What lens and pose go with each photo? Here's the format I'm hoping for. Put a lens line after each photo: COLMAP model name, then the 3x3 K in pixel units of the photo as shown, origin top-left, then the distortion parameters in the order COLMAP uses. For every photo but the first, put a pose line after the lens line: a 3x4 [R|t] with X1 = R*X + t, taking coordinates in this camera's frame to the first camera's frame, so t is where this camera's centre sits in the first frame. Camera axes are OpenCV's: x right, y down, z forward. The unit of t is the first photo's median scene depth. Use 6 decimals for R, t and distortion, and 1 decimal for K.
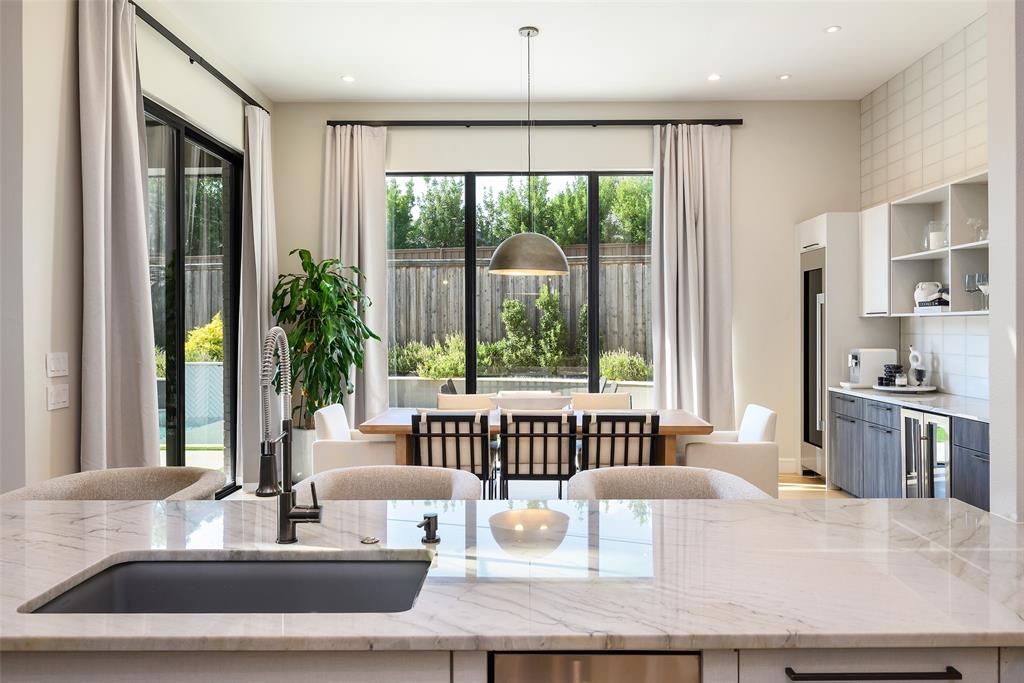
lens RADIAL K [[745.4, 0, 533.4], [0, 745.4, 330.7], [0, 0, 1]] dist [0.006012, 0.005035]
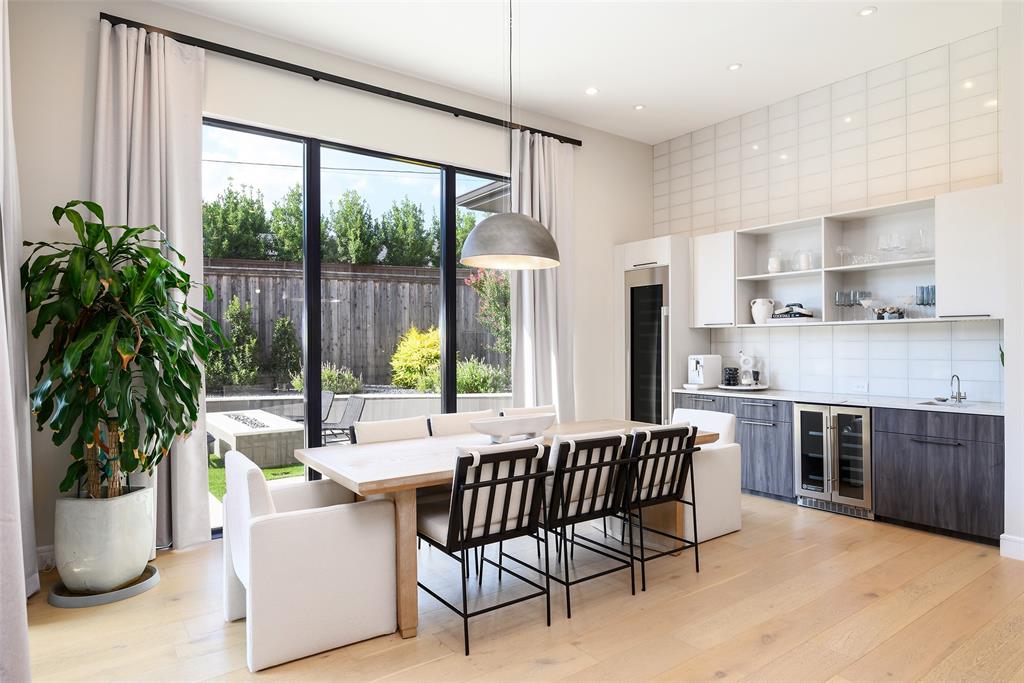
lens RADIAL K [[600.5, 0, 517.3], [0, 600.5, 346.2], [0, 0, 1]] dist [0.001322, 0.002388]
pose [[0.798706, -0.001754, 0.601719, -0.329735], [0.005243, 0.999978, -0.004045, 0.012309], [-0.601699, 0.006386, 0.798698, 0.402657]]
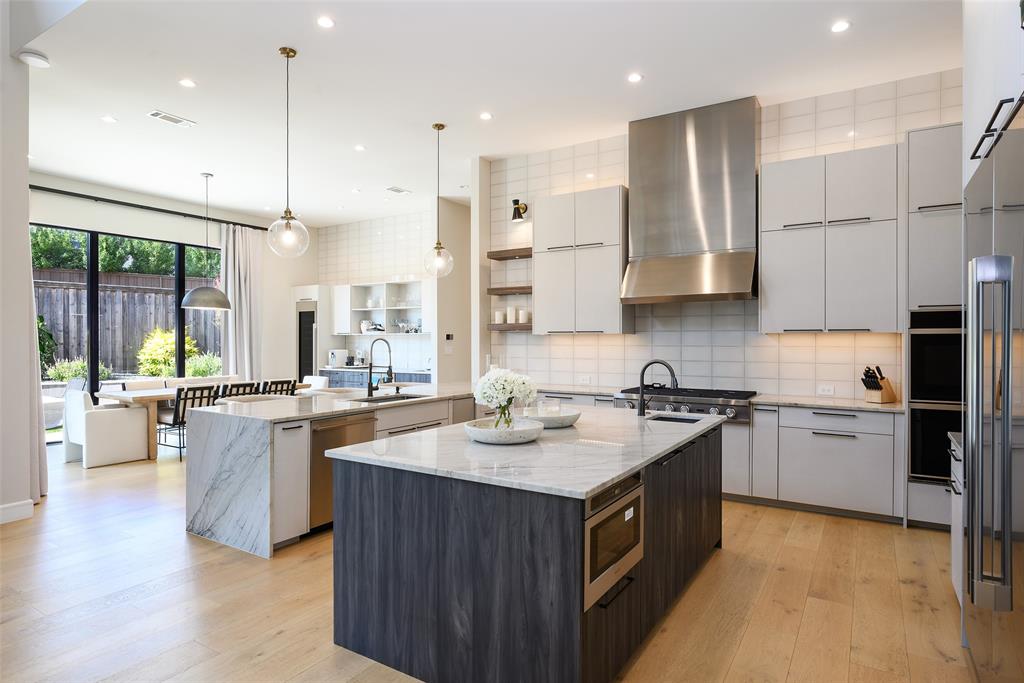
lens RADIAL K [[586.4, 0, 513.5], [0, 586.4, 343.8], [0, 0, 1]] dist [0.002101, -0.003554]
pose [[0.526252, -0.001620, 0.850327, -0.691522], [0.002551, 0.999997, 0.000326, 0.007695], [-0.850325, 0.001997, 0.526255, -0.314653]]
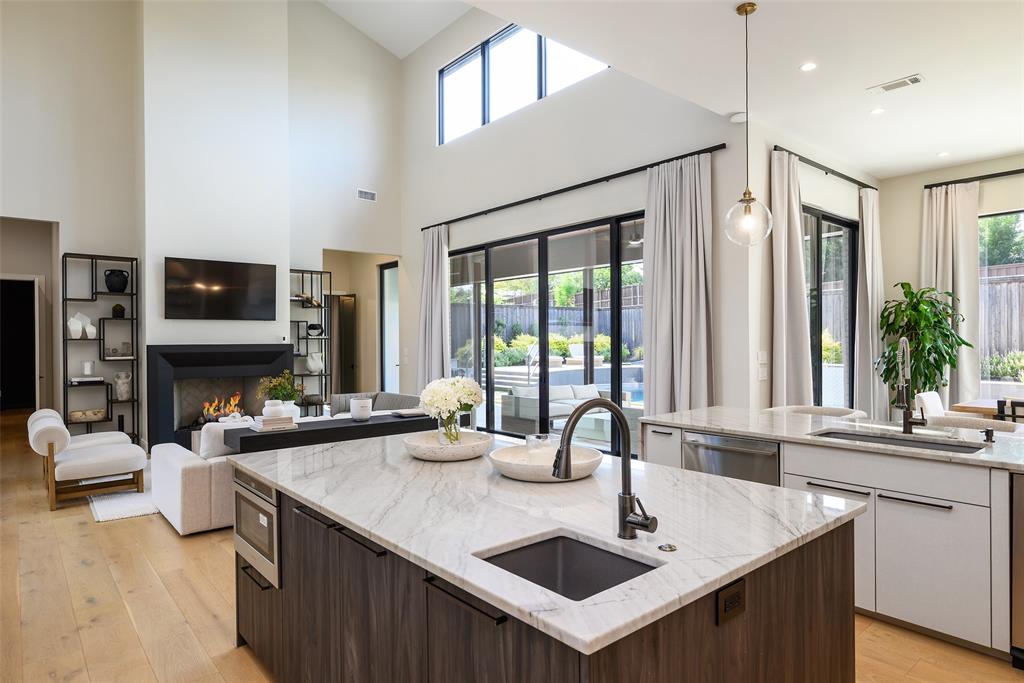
lens RADIAL K [[600.5, 0, 509.7], [0, 600.5, 340.5], [0, 0, 1]] dist [0.001322, 0.002388]
pose [[0.644905, -0.000735, -0.764263, 0.079004], [-0.000061, 0.999999, -0.001013, 0.001928], [0.764263, 0.000700, 0.644904, -0.306720]]
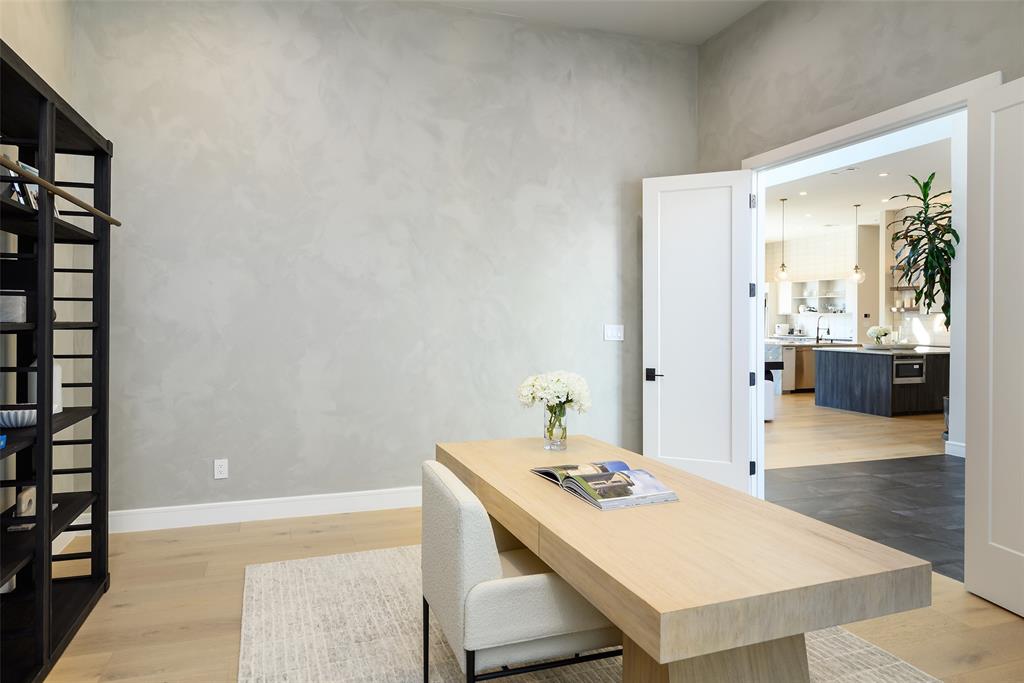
lens RADIAL K [[586.4, 0, 476.6], [0, 586.4, 321.8], [0, 0, 1]] dist [0.002101, -0.003554]
pose [[0.955051, 0.007544, 0.296347, -1.560730], [-0.007721, 0.999970, -0.000573, 0.025510], [-0.296342, -0.001741, 0.955080, -1.058393]]
